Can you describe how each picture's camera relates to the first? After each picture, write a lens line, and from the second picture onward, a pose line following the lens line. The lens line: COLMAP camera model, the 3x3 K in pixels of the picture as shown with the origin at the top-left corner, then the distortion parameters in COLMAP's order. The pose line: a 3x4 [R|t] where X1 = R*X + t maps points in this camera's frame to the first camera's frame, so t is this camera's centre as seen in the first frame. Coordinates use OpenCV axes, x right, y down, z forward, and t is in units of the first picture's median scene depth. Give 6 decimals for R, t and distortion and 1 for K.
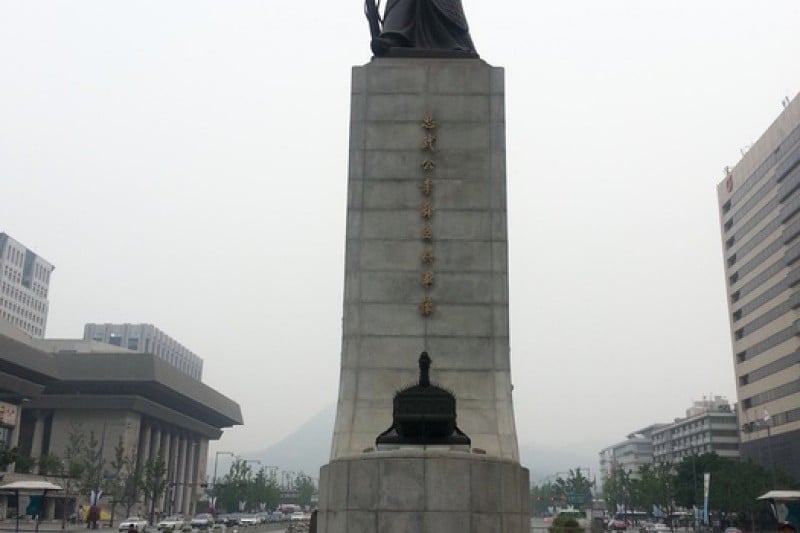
lens RADIAL K [[829.7, 0, 420.4], [0, 829.7, 279.0], [0, 0, 1]] dist [0.040439, 0.000000]
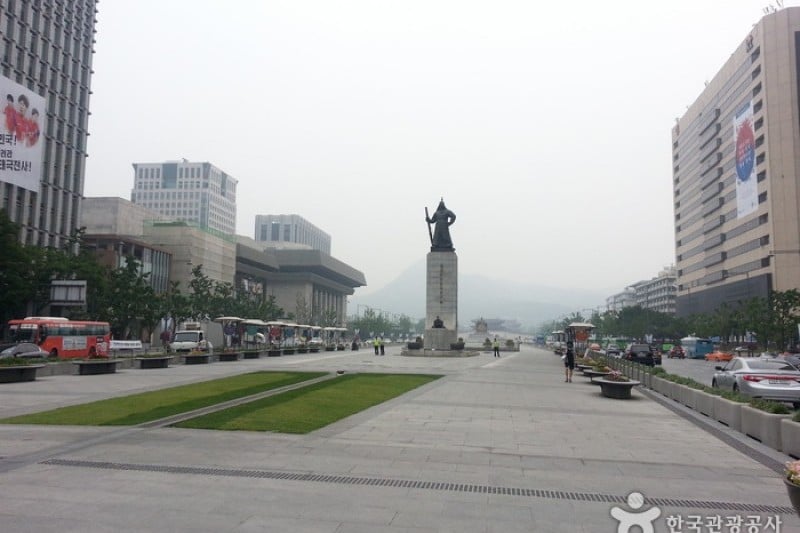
lens RADIAL K [[623.6, 0, 402.0], [0, 623.6, 259.4], [0, 0, 1]] dist [0.055630, -0.058355]
pose [[0.991224, -0.011292, -0.131709, 0.025308], [0.030527, 0.988968, 0.144953, -0.072357], [0.128619, -0.147702, 0.980633, -0.260488]]
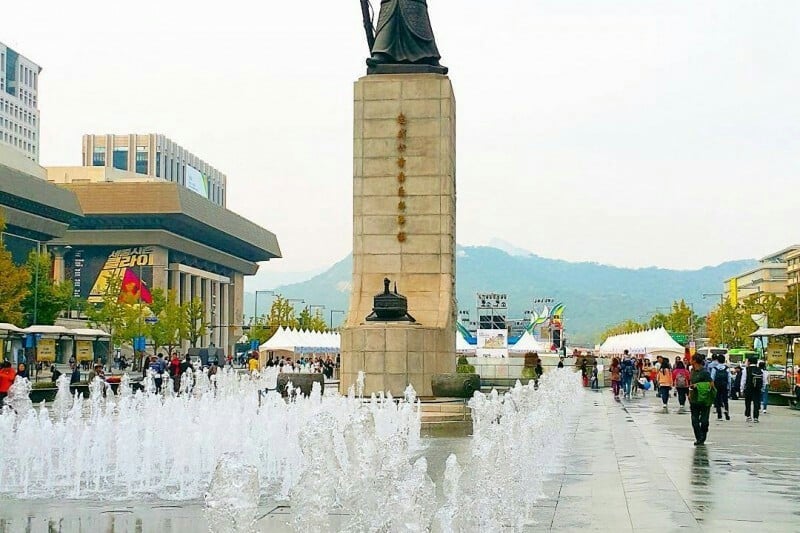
lens RADIAL K [[1067.7, 0, 401.0], [0, 1067.7, 267.3], [0, 0, 1]] dist [0.117222, 0.000000]
pose [[0.995446, -0.016913, -0.093814, 0.017621], [0.034437, 0.981477, 0.188459, -0.026482], [0.088889, -0.190832, 0.977590, -0.096590]]
